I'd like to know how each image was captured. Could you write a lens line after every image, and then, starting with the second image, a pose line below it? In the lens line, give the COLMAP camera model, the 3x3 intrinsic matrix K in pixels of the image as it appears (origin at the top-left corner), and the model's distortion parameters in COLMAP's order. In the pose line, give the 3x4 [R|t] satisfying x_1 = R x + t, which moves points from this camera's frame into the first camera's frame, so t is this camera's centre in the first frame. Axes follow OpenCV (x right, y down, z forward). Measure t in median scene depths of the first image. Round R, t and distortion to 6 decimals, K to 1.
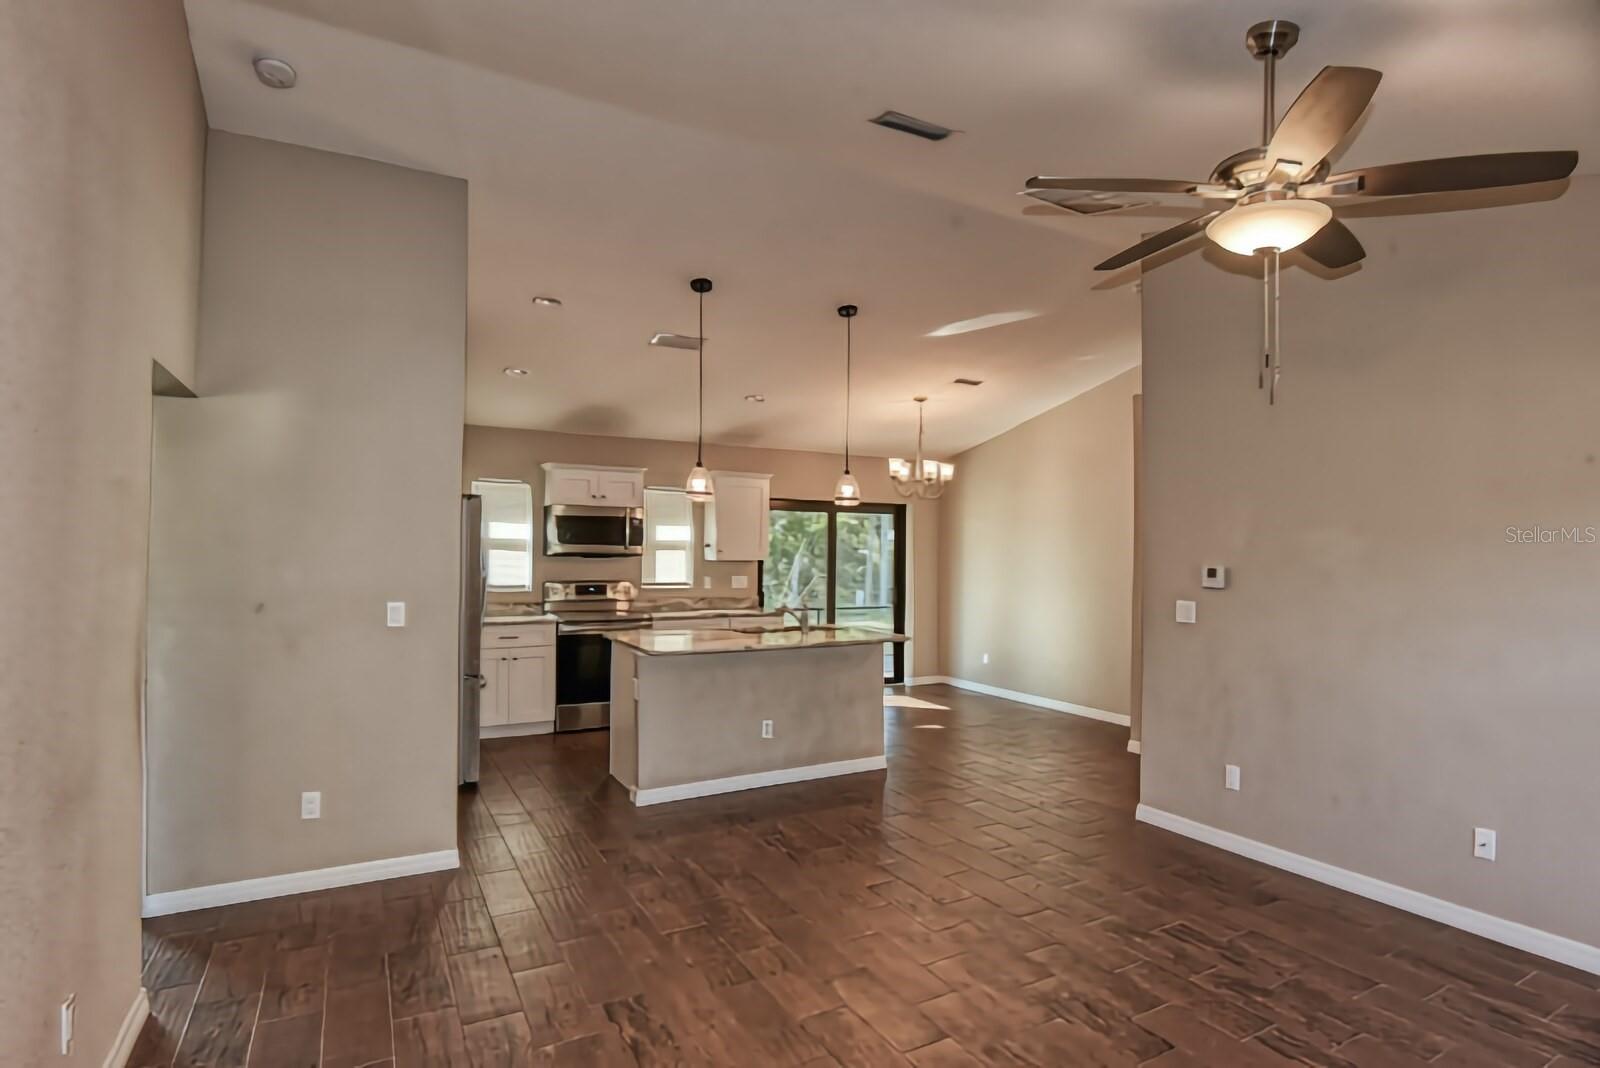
lens RADIAL K [[860.9, 0, 835.4], [0, 860.9, 552.3], [0, 0, 1]] dist [-0.027212, 0.000733]
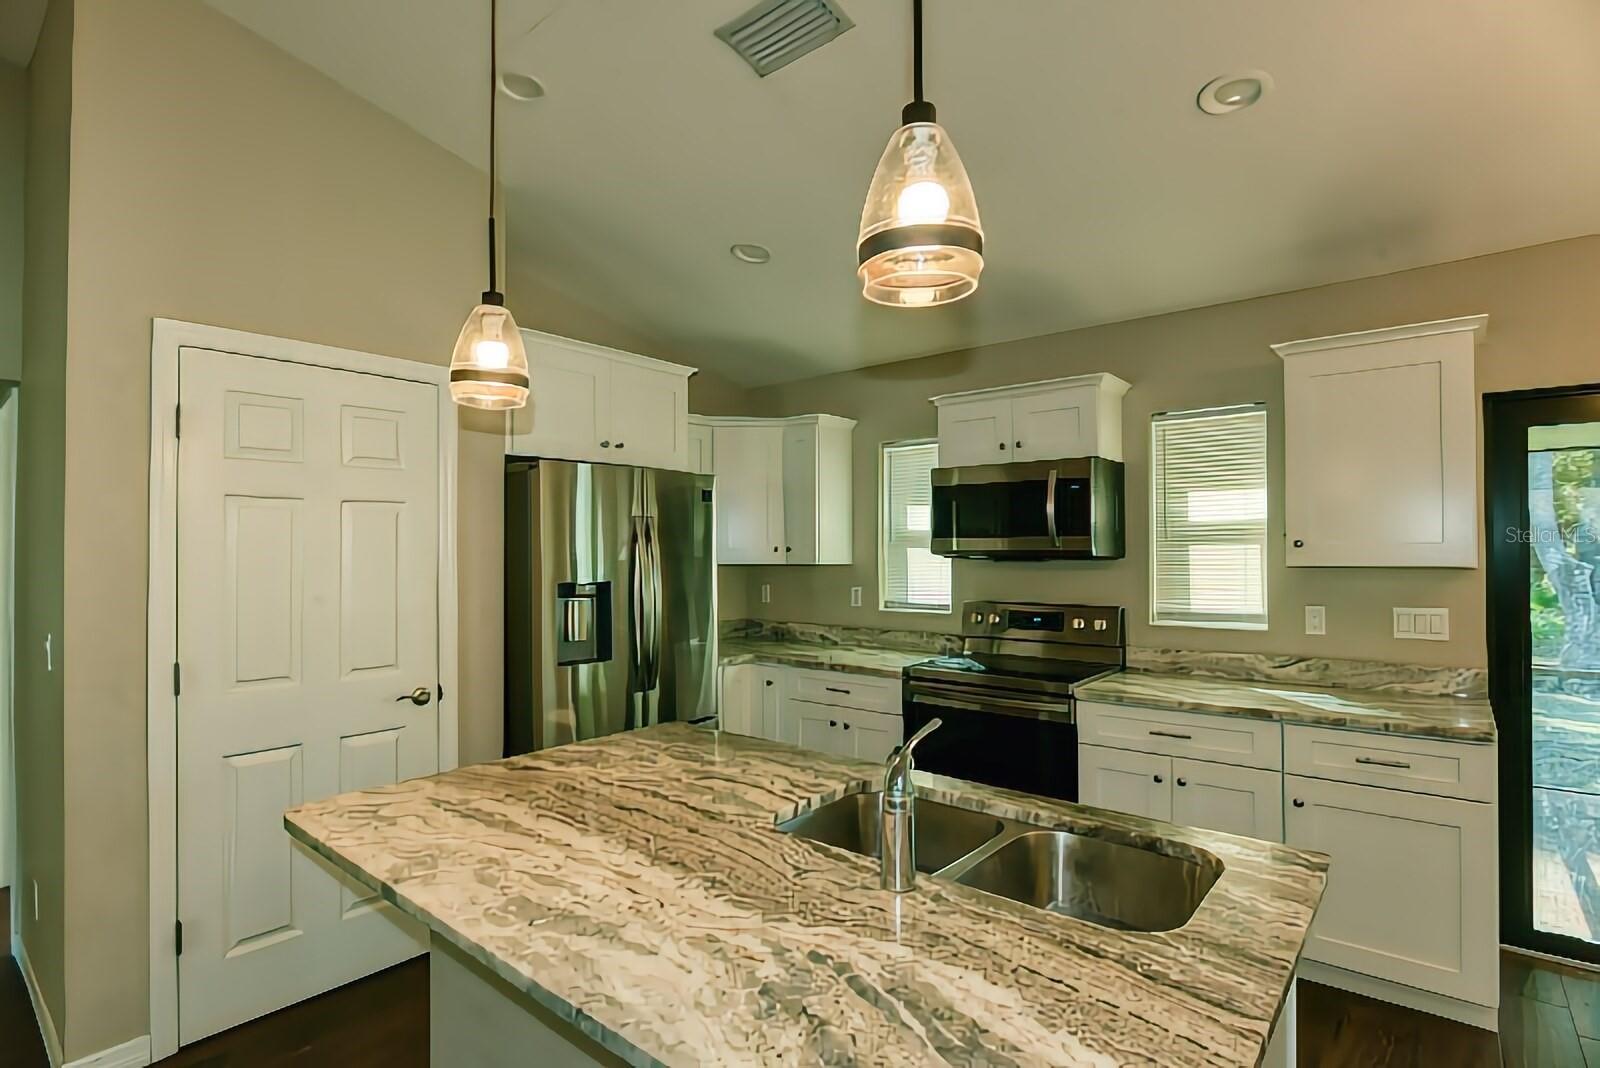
lens RADIAL K [[781.3, 0, 785.4], [0, 781.3, 544.4], [0, 0, 1]] dist [0.000810, -0.002472]
pose [[0.371779, -0.015070, -0.928199, 0.116866], [0.011444, 0.999867, -0.011650, 0.000274], [0.928251, -0.006291, 0.371902, 0.694103]]
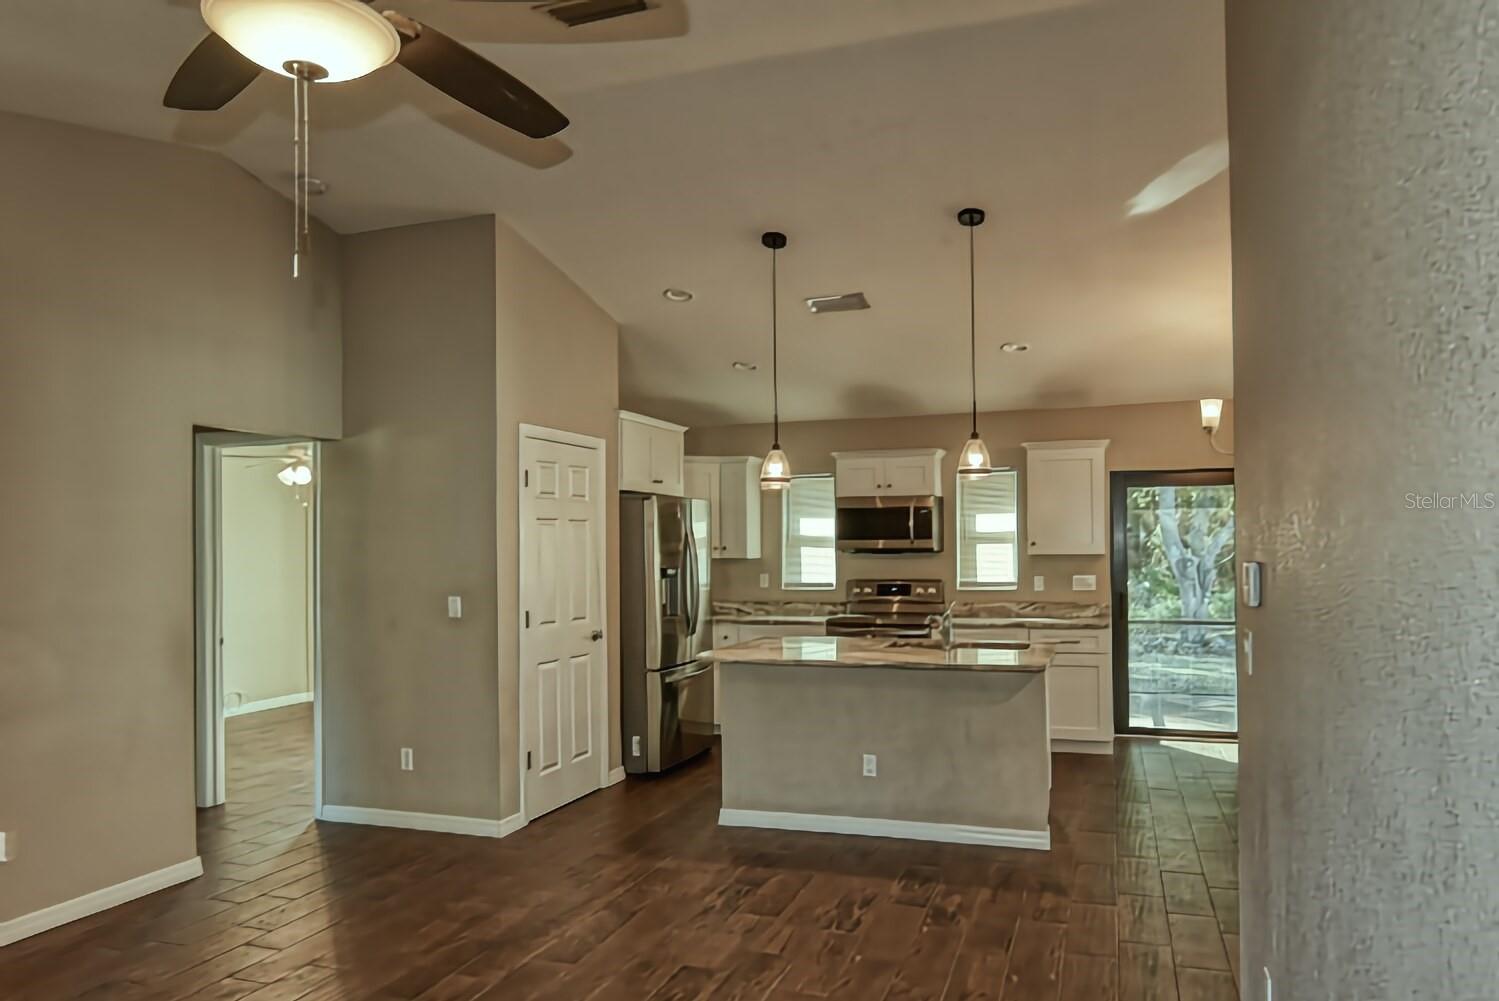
lens RADIAL K [[963.9, 0, 741.2], [0, 963.9, 557.4], [0, 0, 1]] dist [0.008171, -0.000183]
pose [[0.649486, -0.007224, -0.760339, 0.389322], [0.016797, 0.999847, 0.004849, 0.002807], [0.760188, -0.015921, 0.649508, 0.235137]]
